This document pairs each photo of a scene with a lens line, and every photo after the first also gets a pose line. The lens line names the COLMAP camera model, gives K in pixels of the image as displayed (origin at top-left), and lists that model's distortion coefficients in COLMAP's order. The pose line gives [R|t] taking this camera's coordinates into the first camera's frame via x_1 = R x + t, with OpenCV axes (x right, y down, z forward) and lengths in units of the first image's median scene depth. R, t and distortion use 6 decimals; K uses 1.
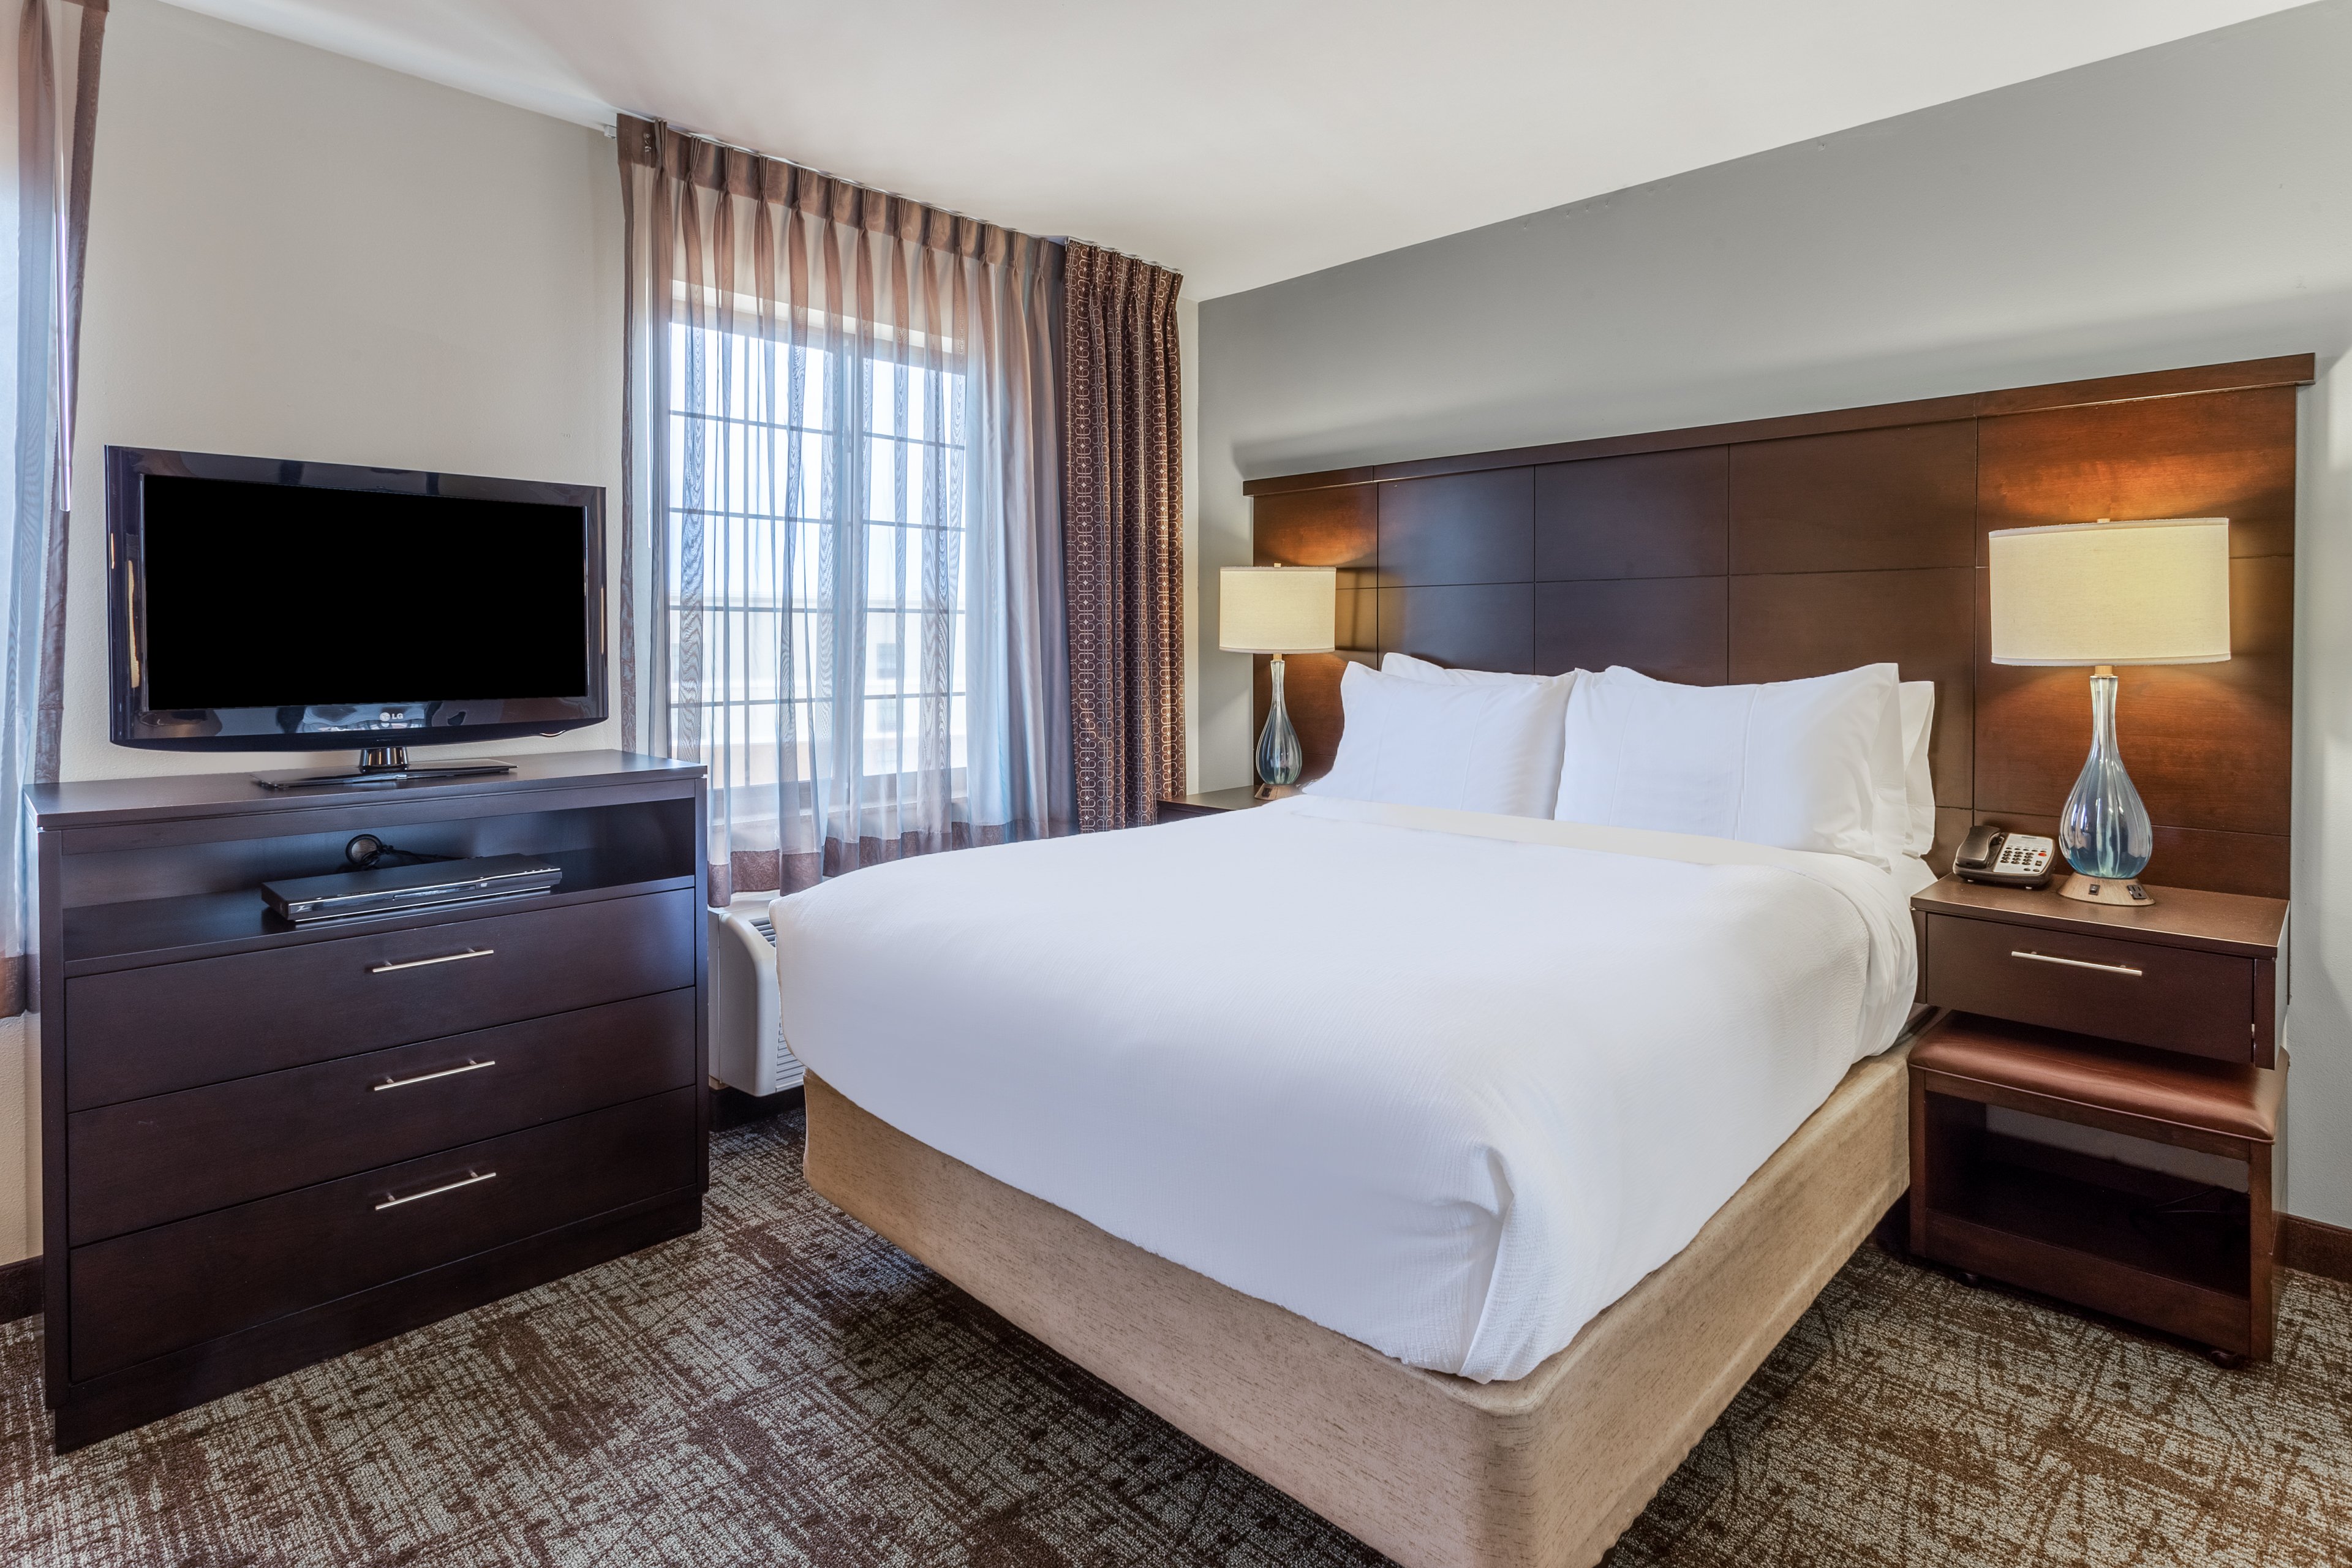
lens RADIAL K [[1219.1, 0, 1166.9], [0, 1219.1, 657.6], [0, 0, 1]] dist [-0.004875, -0.000586]
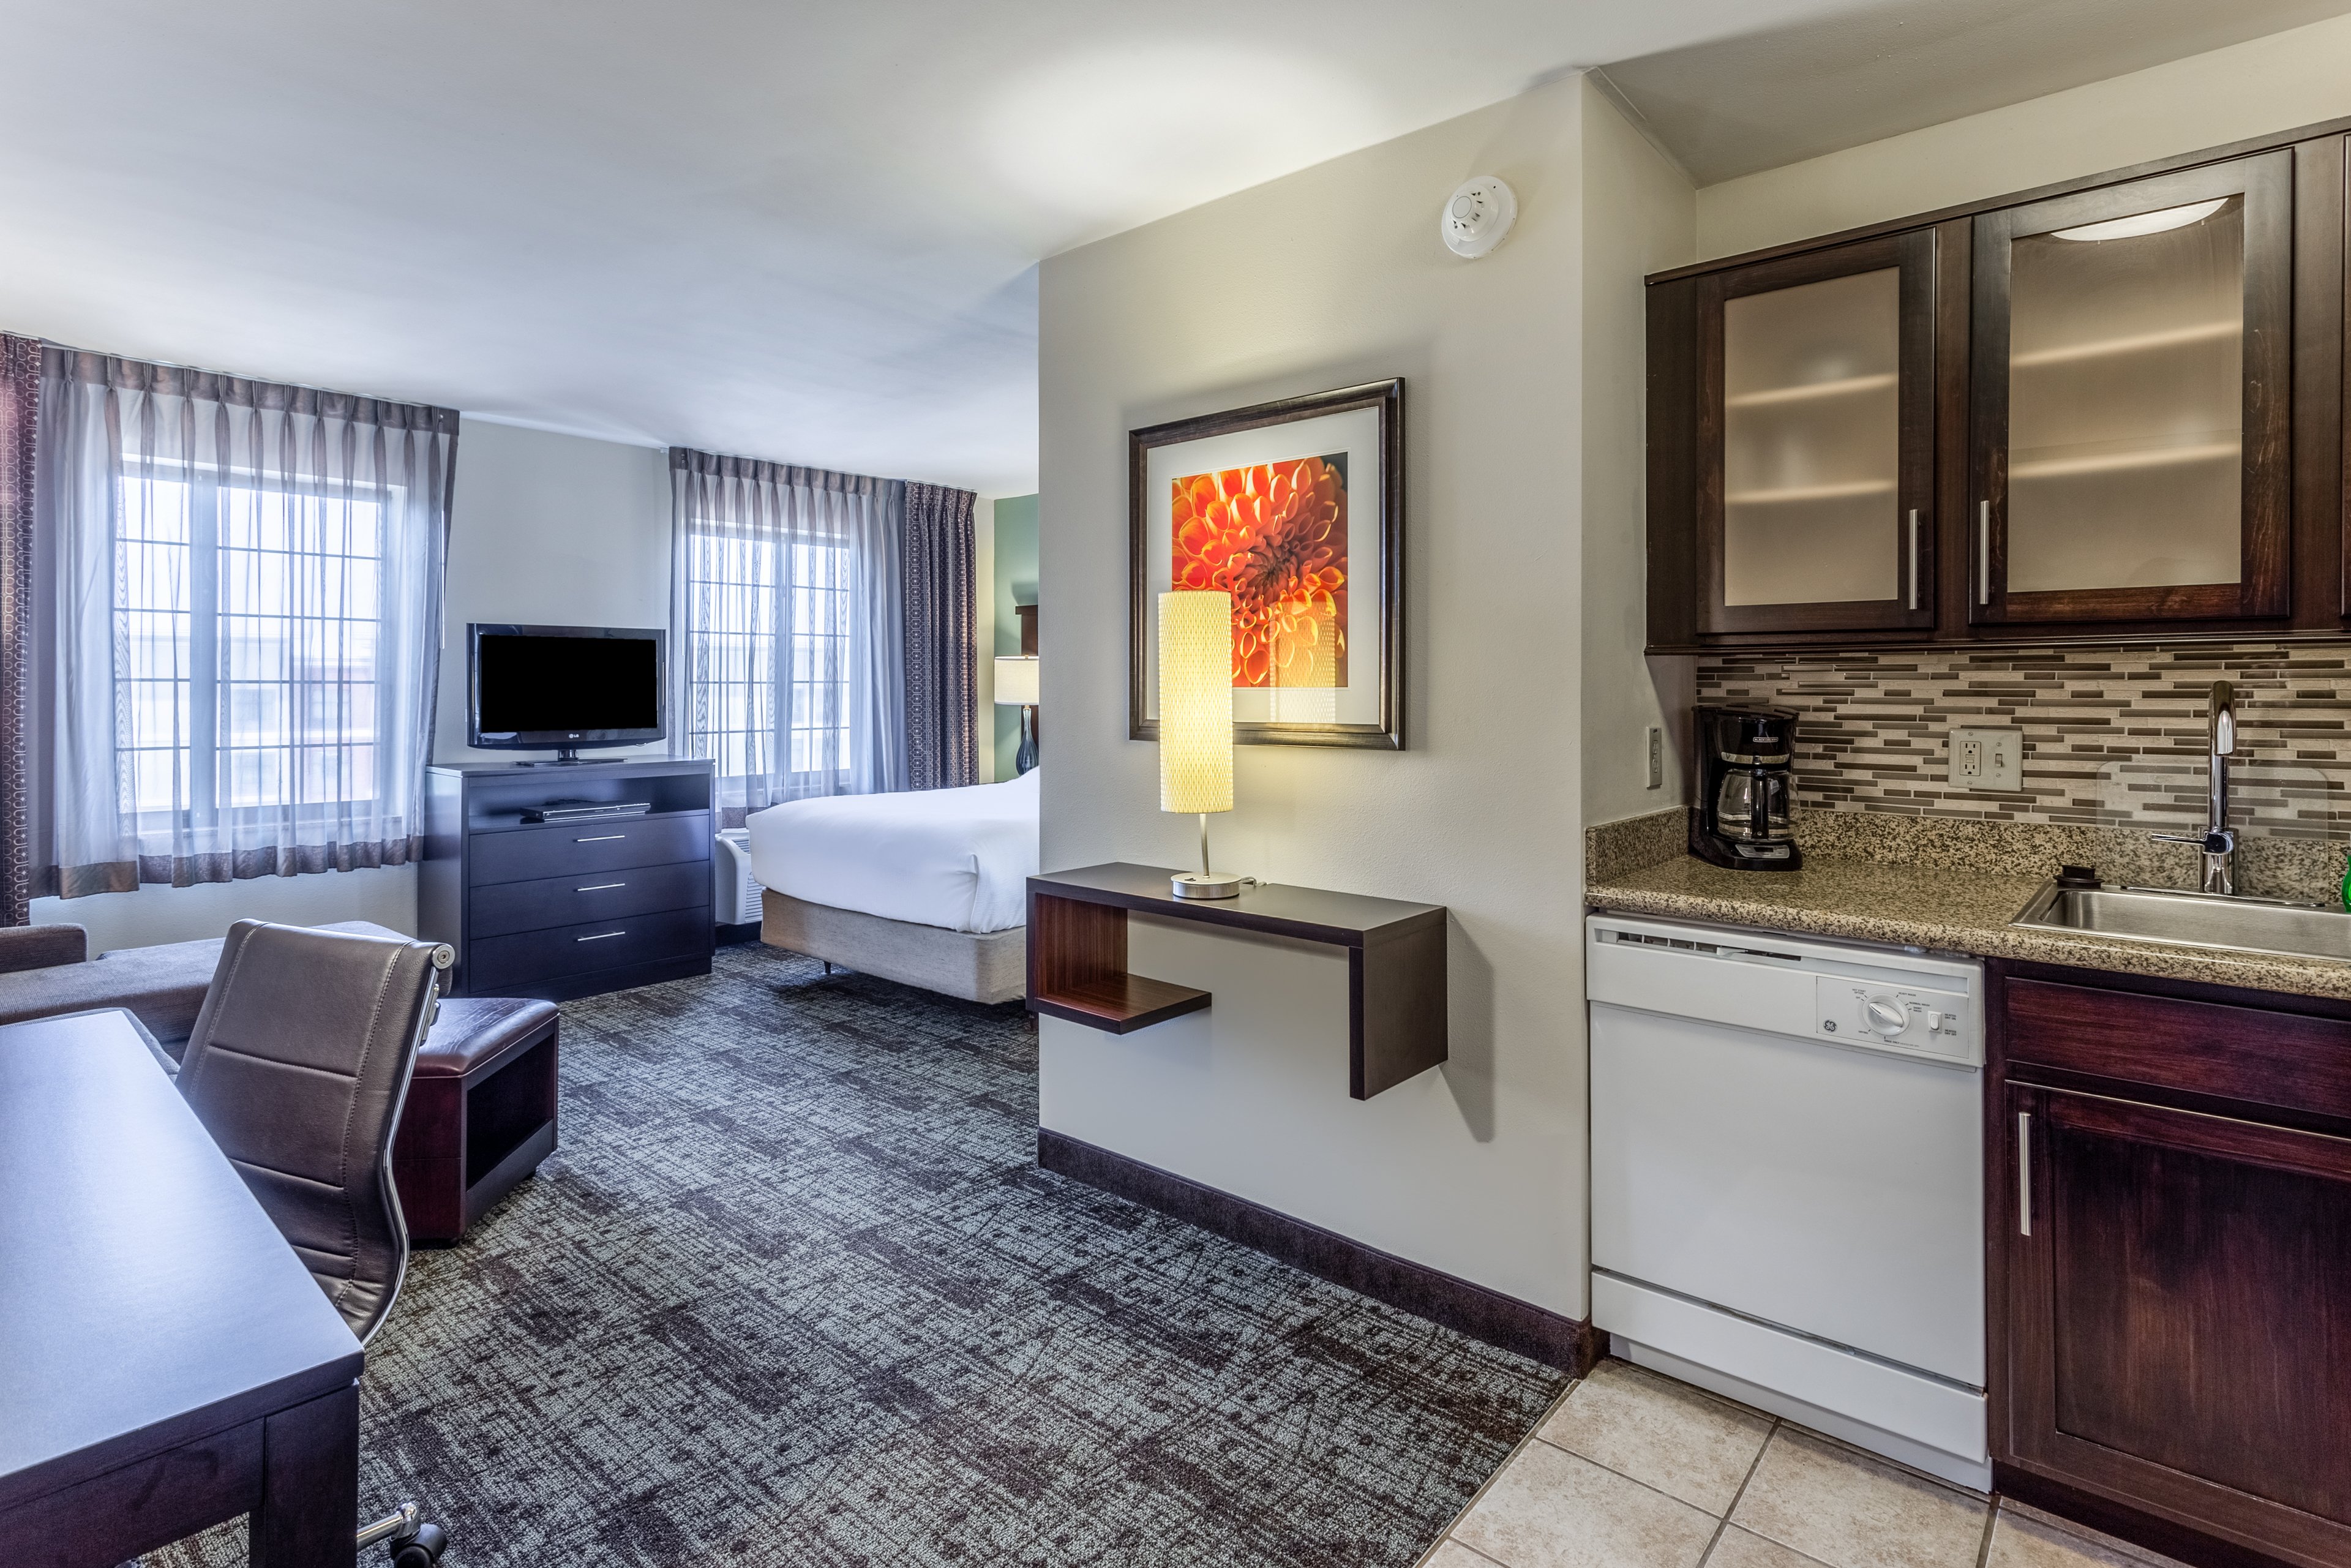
lens RADIAL K [[1175.0, 0, 1203.1], [0, 1175.0, 682.0], [0, 0, 1]] dist [0.001491, 0.000944]
pose [[0.996525, -0.000893, 0.083289, 0.246336], [0.002213, 0.999873, -0.015753, -0.010933], [-0.083265, 0.015883, 0.996401, -0.911626]]
